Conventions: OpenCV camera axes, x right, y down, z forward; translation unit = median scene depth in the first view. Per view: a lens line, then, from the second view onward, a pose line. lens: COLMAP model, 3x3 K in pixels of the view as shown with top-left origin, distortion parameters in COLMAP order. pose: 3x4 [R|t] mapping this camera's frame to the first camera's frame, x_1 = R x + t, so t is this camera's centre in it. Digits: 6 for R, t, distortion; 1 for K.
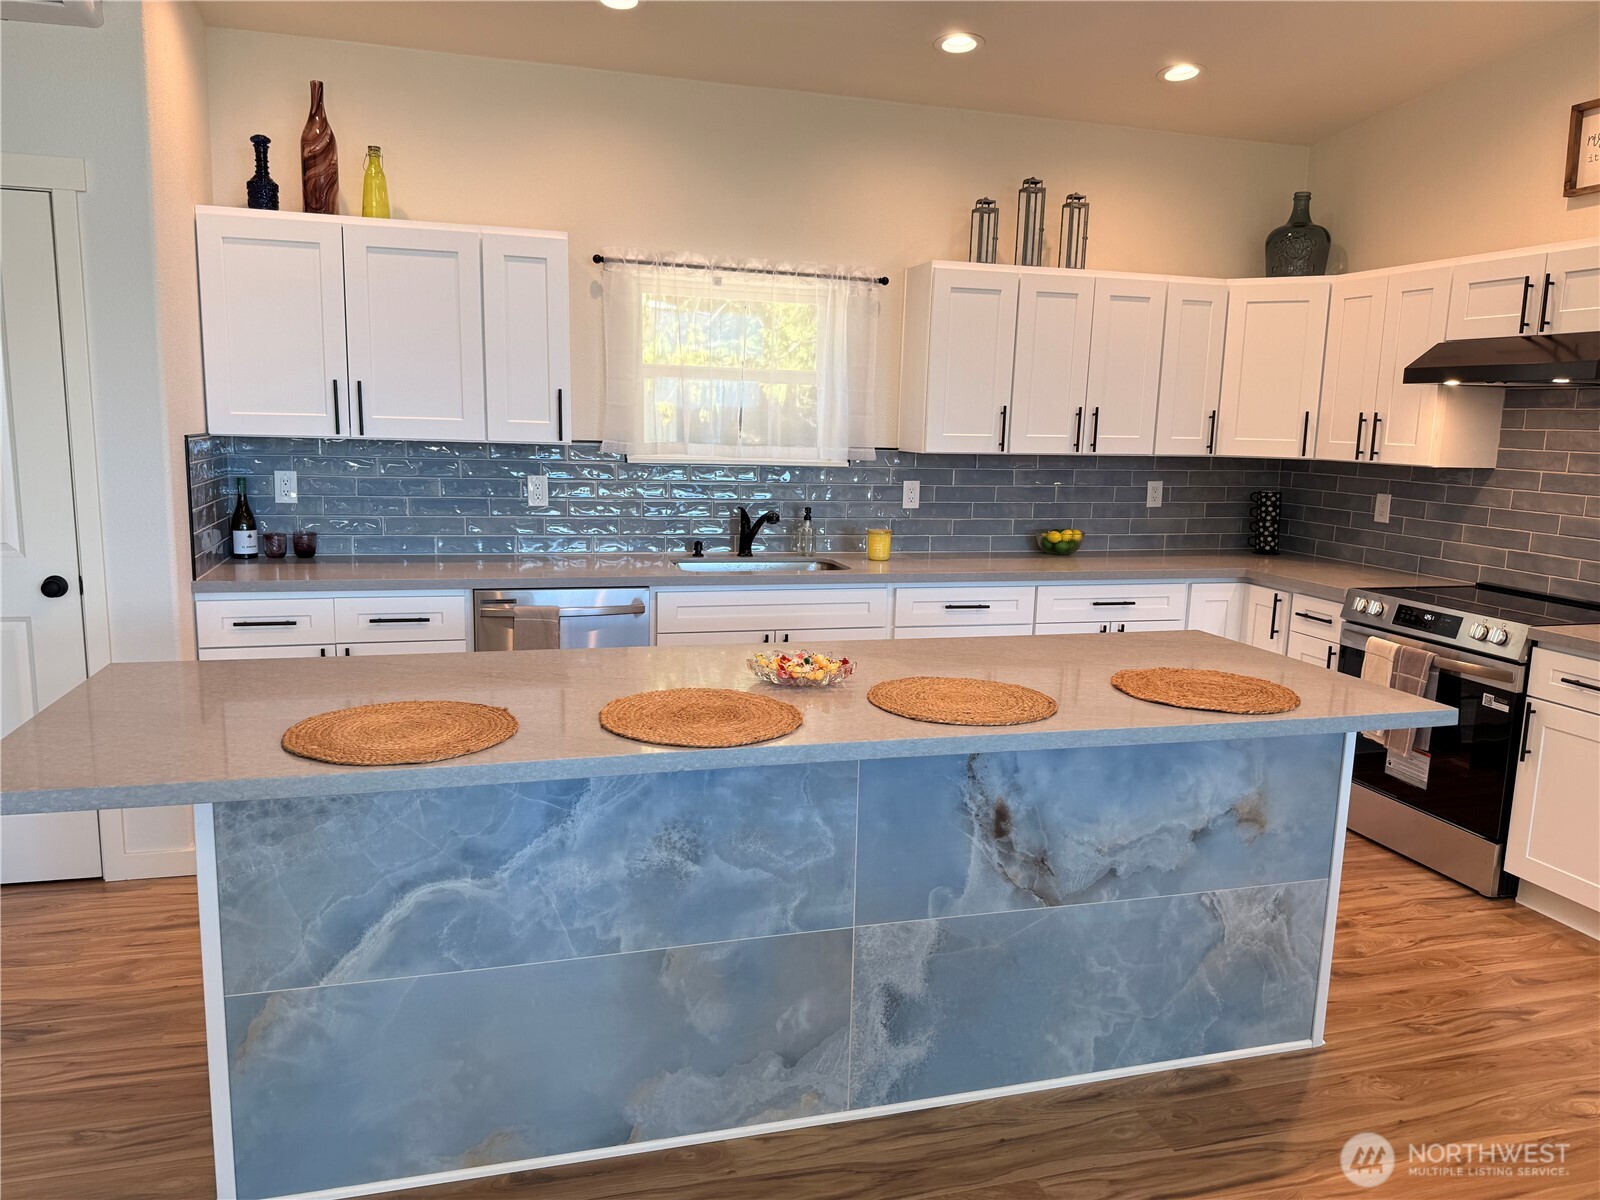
lens RADIAL K [[1118.0, 0, 803.5], [0, 1118.0, 605.2], [0, 0, 1]] dist [0.026543, -0.009852]
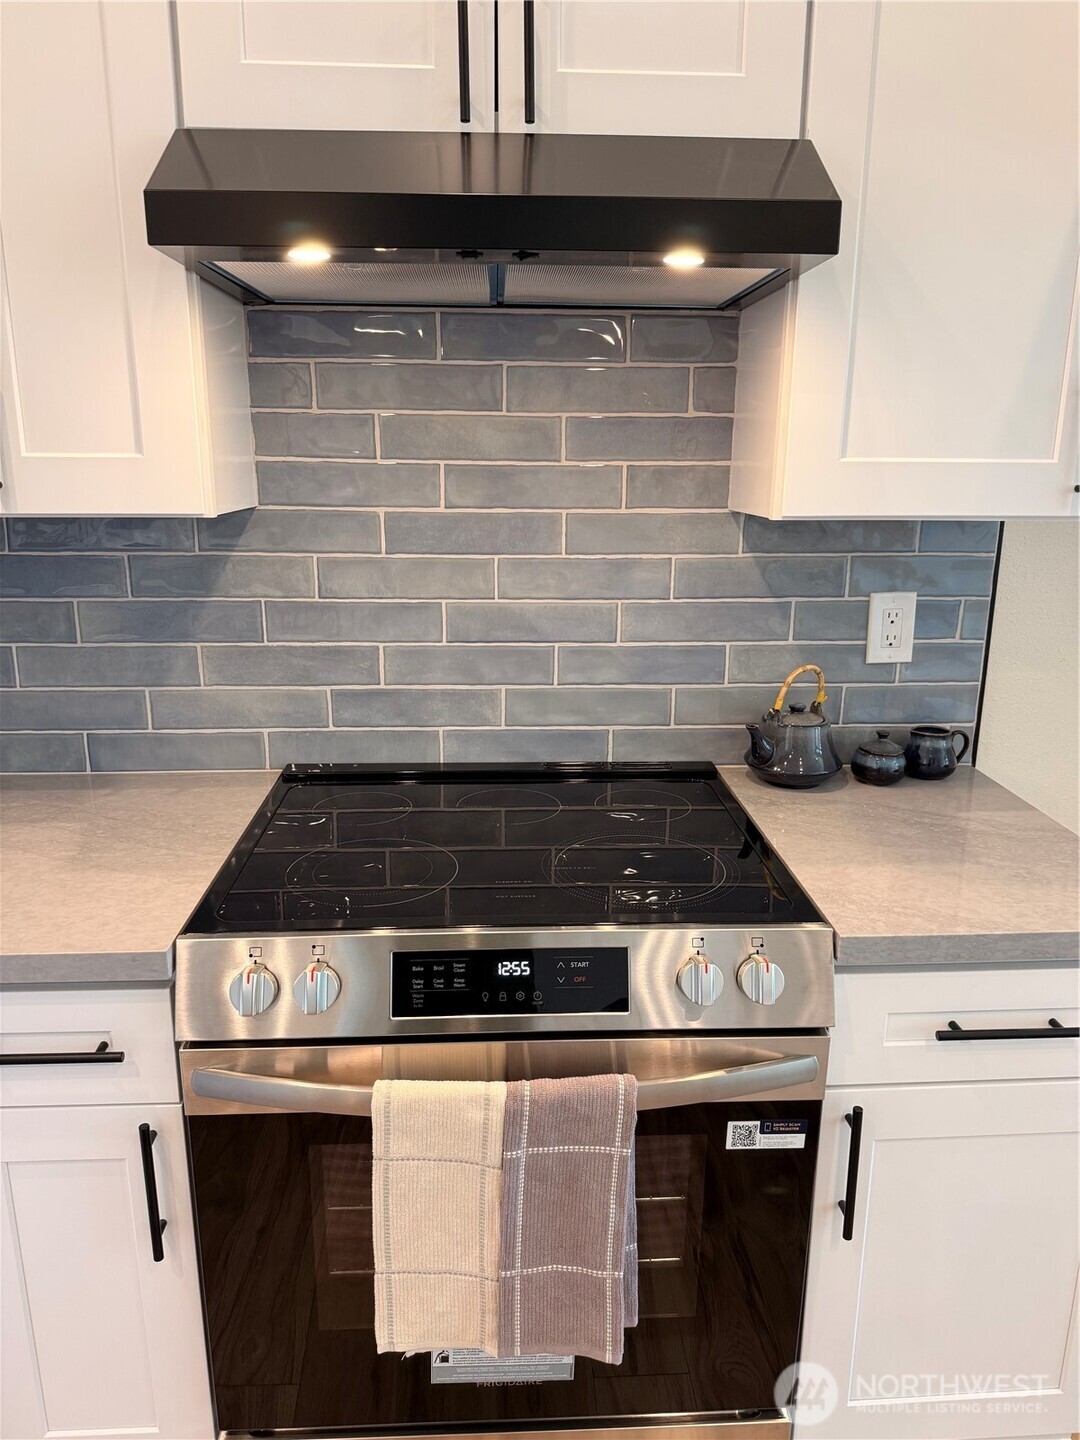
lens RADIAL K [[1006.2, 0, 543.5], [0, 1006.2, 717.9], [0, 0, 1]] dist [0.026543, -0.009852]
pose [[0.224549, -0.261241, 0.938792, 0.269993], [0.160519, 0.960150, 0.228790, -0.118092], [-0.961151, 0.099319, 0.257535, 0.831556]]
